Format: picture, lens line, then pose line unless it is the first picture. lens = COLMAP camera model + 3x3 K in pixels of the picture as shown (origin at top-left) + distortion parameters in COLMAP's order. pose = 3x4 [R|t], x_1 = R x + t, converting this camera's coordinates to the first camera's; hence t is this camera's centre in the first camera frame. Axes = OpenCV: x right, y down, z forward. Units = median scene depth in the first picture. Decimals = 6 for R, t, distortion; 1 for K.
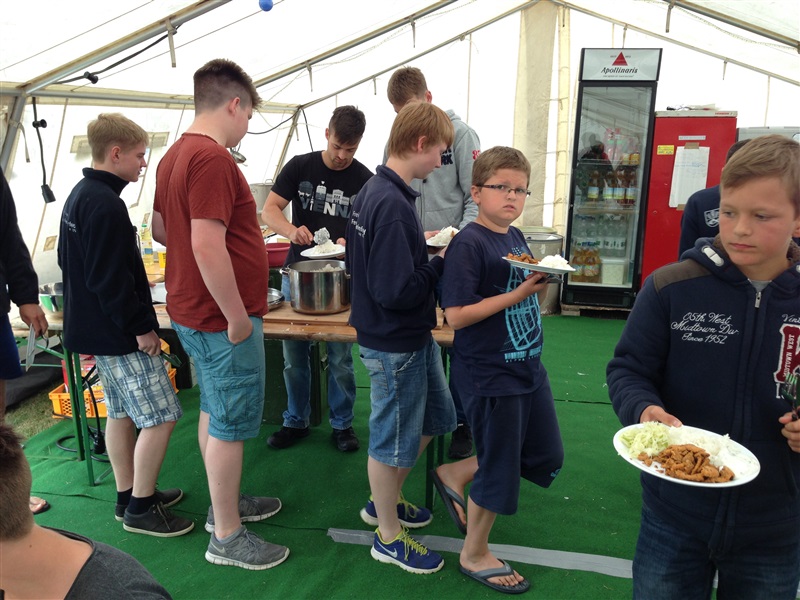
lens RADIAL K [[762.5, 0, 399.1], [0, 762.5, 301.6], [0, 0, 1]] dist [-0.000102, 0.000000]
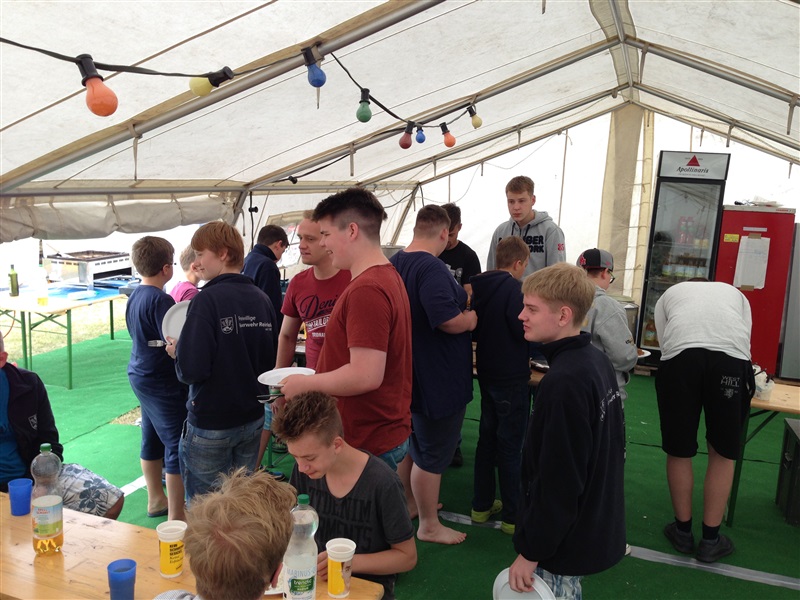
lens RADIAL K [[762.5, 0, 402.1], [0, 762.5, 298.5], [0, 0, 1]] dist [-0.000102, 0.000000]
pose [[0.992487, 0.062590, -0.105127, -0.021336], [-0.069378, 0.995649, -0.062209, -0.000078], [0.100776, 0.069035, 0.992511, -0.203142]]
